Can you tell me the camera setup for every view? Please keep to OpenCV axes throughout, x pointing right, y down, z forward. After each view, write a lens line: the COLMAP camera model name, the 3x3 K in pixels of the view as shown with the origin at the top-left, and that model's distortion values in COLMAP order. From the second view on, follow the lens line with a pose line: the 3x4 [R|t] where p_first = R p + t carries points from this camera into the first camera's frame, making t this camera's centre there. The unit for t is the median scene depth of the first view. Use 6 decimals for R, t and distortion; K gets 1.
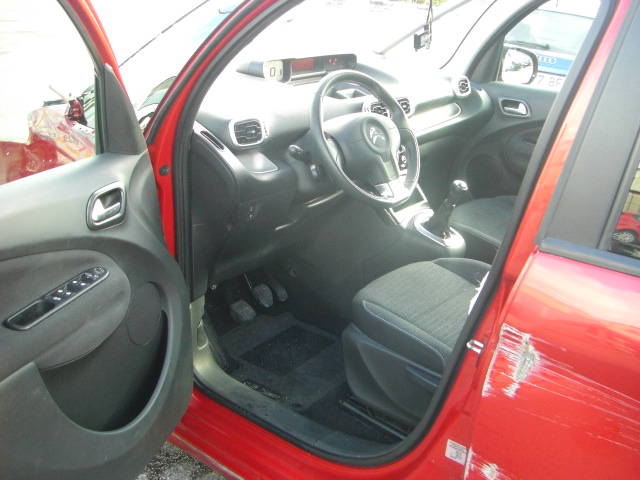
lens RADIAL K [[732.8, 0, 345.8], [0, 732.8, 238.4], [0, 0, 1]] dist [-0.206094, 0.162932]
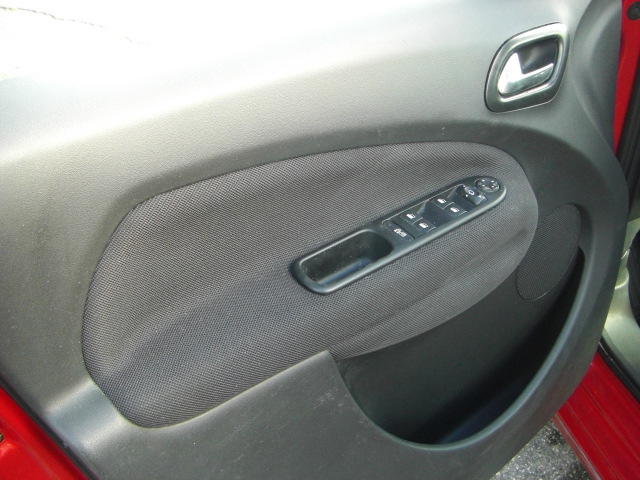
lens RADIAL K [[732.8, 0, 345.8], [0, 732.8, 238.4], [0, 0, 1]] dist [-0.206094, 0.162932]
pose [[0.841261, 0.277285, -0.464104, -0.170379], [-0.155056, 0.946138, 0.284219, -0.056353], [0.517916, -0.167140, 0.838944, 0.477283]]
